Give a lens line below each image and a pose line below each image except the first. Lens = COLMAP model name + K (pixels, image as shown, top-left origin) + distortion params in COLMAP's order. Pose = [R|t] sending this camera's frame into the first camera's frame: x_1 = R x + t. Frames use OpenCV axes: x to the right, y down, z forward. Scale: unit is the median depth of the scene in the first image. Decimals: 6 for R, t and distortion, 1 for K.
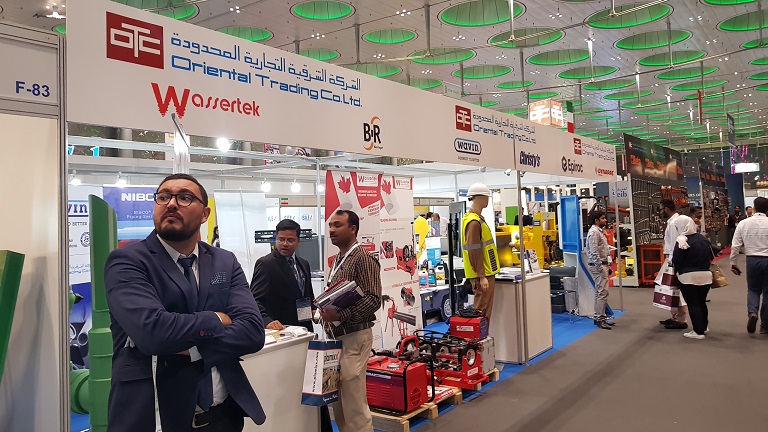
lens RADIAL K [[610.5, 0, 383.7], [0, 610.5, 195.0], [0, 0, 1]] dist [-0.000372, -0.001363]
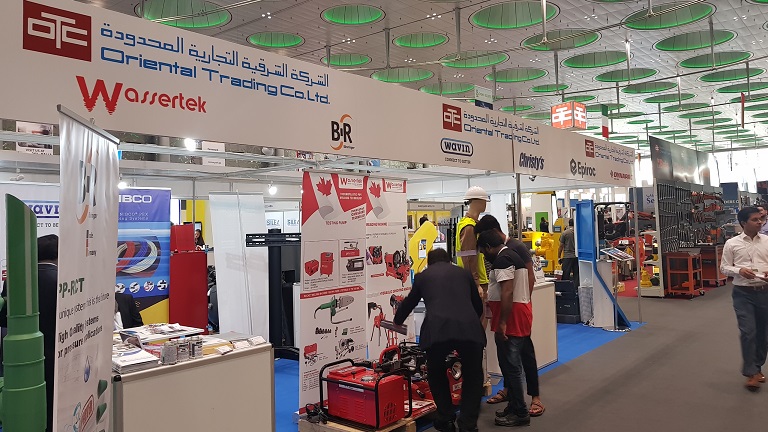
lens RADIAL K [[610.5, 0, 383.7], [0, 610.5, 195.0], [0, 0, 1]] dist [-0.000372, -0.001363]
pose [[0.997930, 0.005182, -0.064095, 0.087892], [-0.005750, 0.999946, -0.008679, 0.003760], [0.064047, 0.009030, 0.997906, 0.048995]]
